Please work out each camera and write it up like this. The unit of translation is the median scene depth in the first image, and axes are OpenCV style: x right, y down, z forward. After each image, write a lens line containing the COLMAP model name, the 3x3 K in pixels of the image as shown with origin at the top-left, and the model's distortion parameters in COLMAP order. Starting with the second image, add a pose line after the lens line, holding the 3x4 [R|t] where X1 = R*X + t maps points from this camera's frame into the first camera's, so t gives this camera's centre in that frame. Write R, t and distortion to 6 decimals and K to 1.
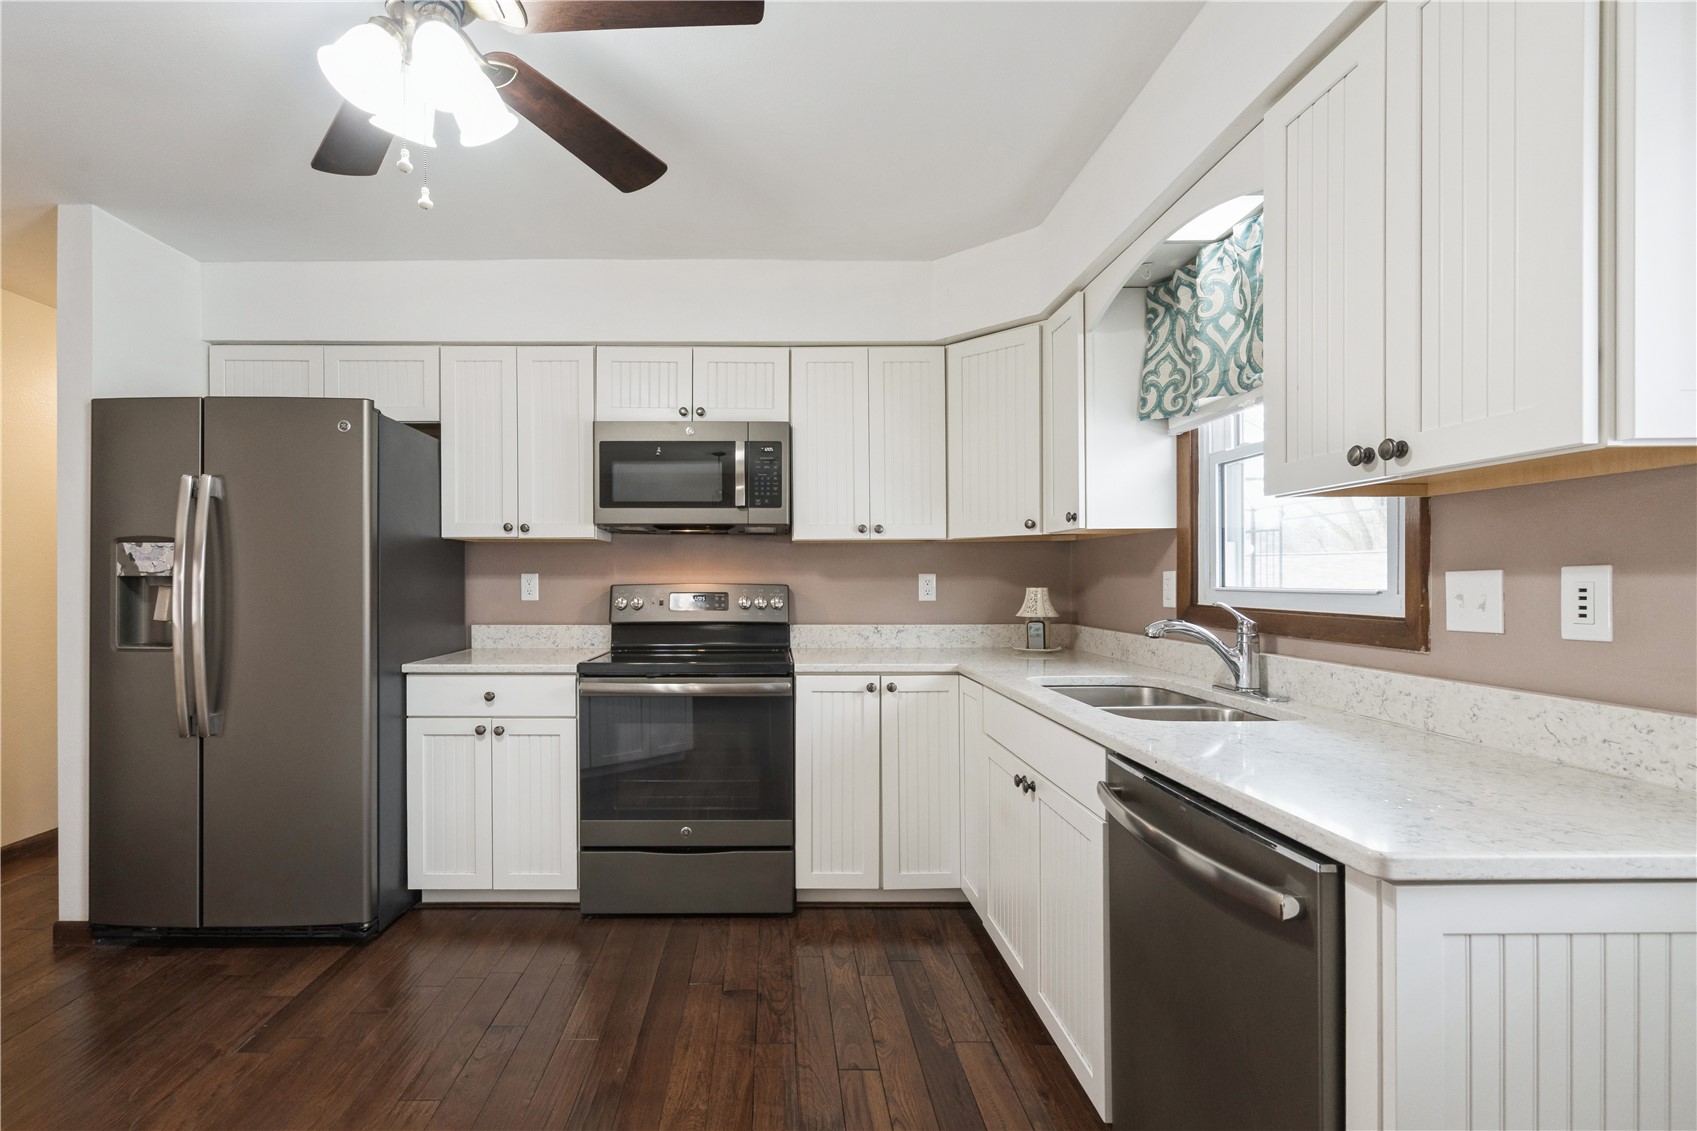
lens RADIAL K [[780.3, 0, 770.7], [0, 780.3, 574.6], [0, 0, 1]] dist [0.002216, 0.000562]
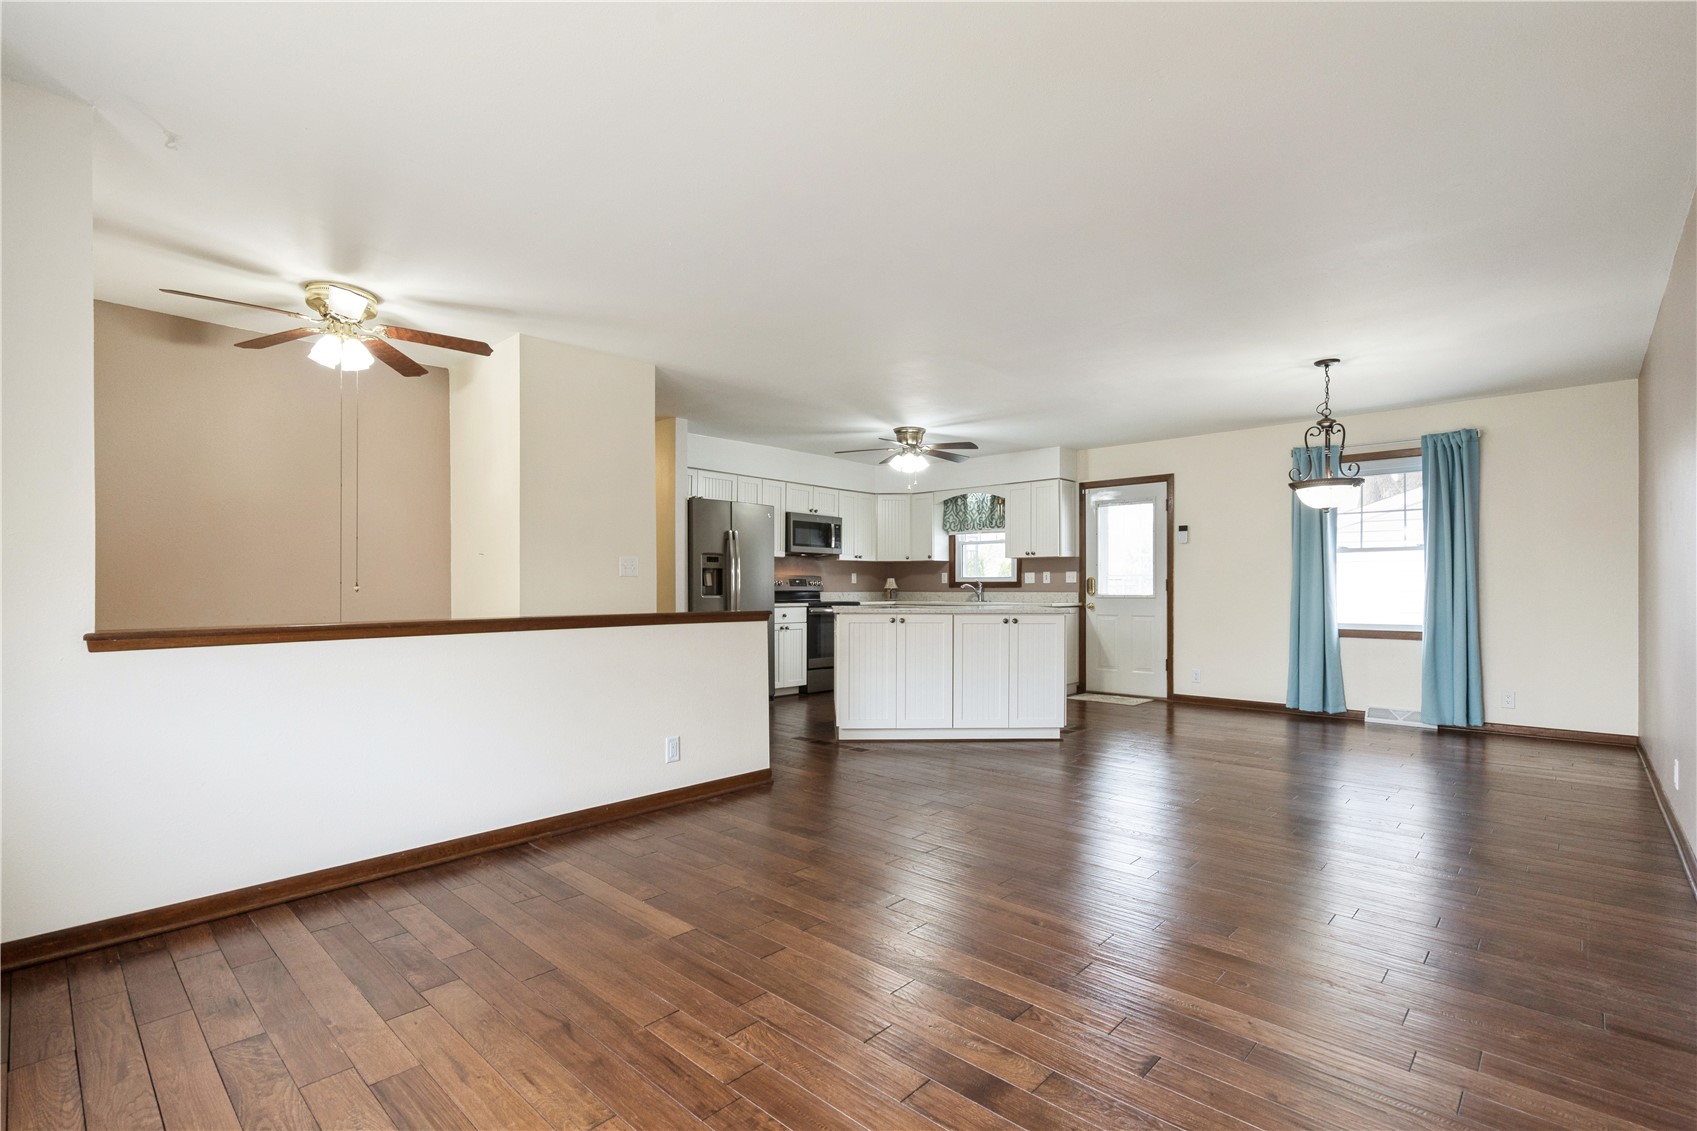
lens RADIAL K [[780.3, 0, 847.7], [0, 780.3, 569.1], [0, 0, 1]] dist [0.002216, 0.000562]
pose [[0.684664, 0.019725, 0.728592, -2.393300], [-0.005684, 0.999748, -0.021725, 0.058440], [-0.728837, 0.010733, 0.684603, -1.111848]]
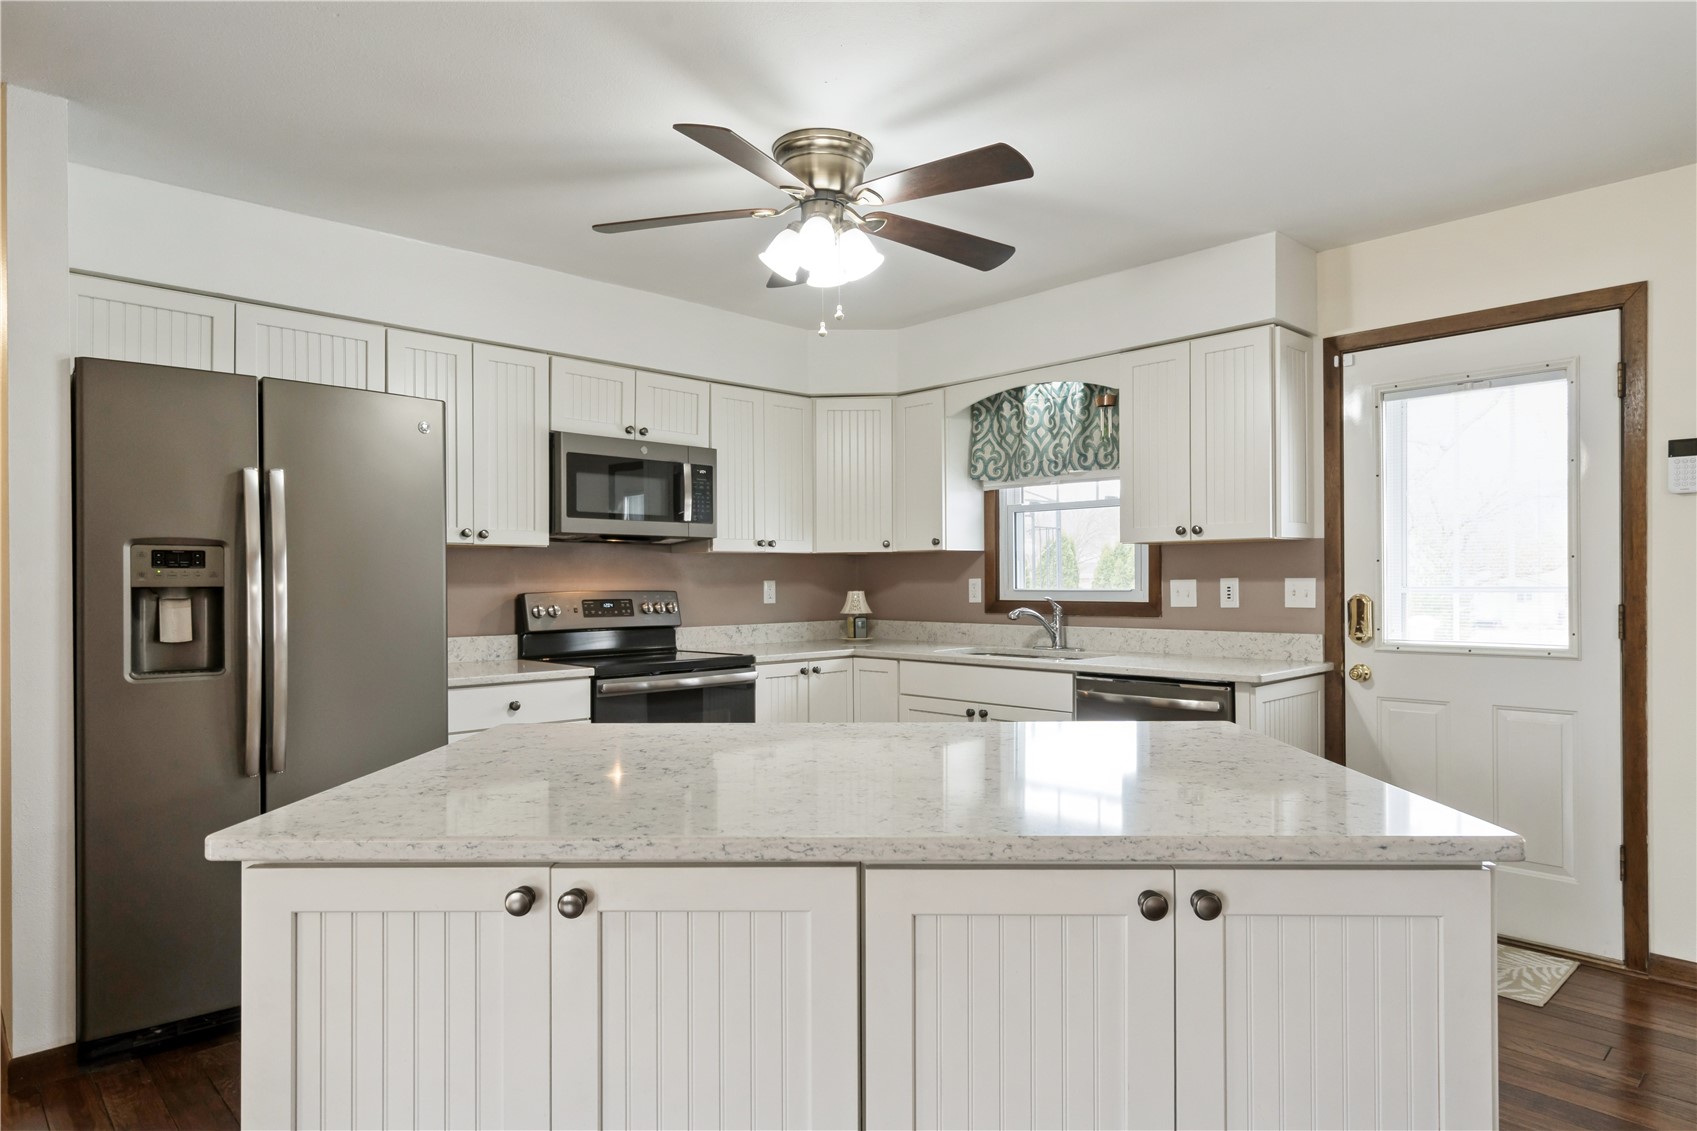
lens RADIAL K [[994.4, 0, 851.9], [0, 994.4, 572.8], [0, 0, 1]] dist [0.022667, -0.001904]
pose [[0.722108, 0.001812, 0.691778, -1.014100], [0.001681, 0.999989, -0.004373, -0.007969], [-0.691778, 0.004321, 0.722097, -0.234237]]
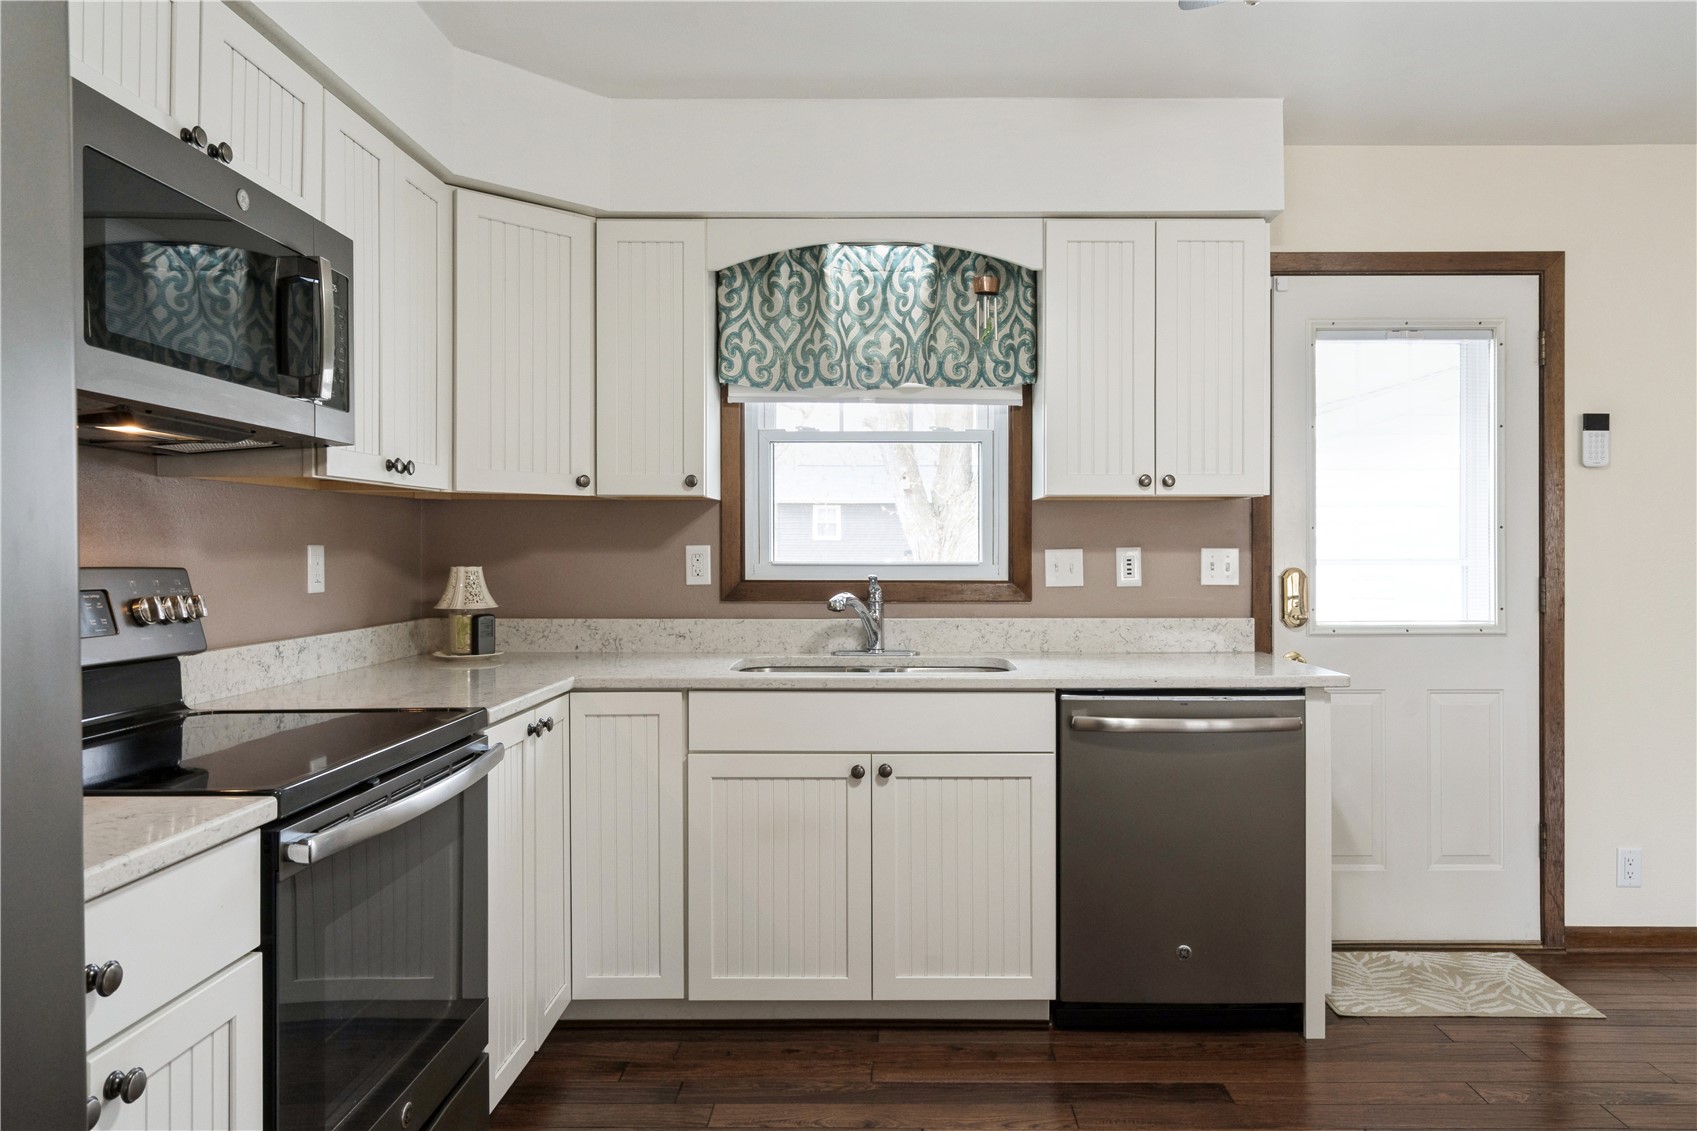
lens RADIAL K [[1114.5, 0, 868.4], [0, 1114.5, 544.4], [0, 0, 1]] dist [0.001426, 0.003889]
pose [[0.005531, 0.006888, 0.999961, -0.823760], [-0.005932, 0.999959, -0.006855, 0.001986], [-0.999967, -0.005893, 0.005572, 0.801009]]
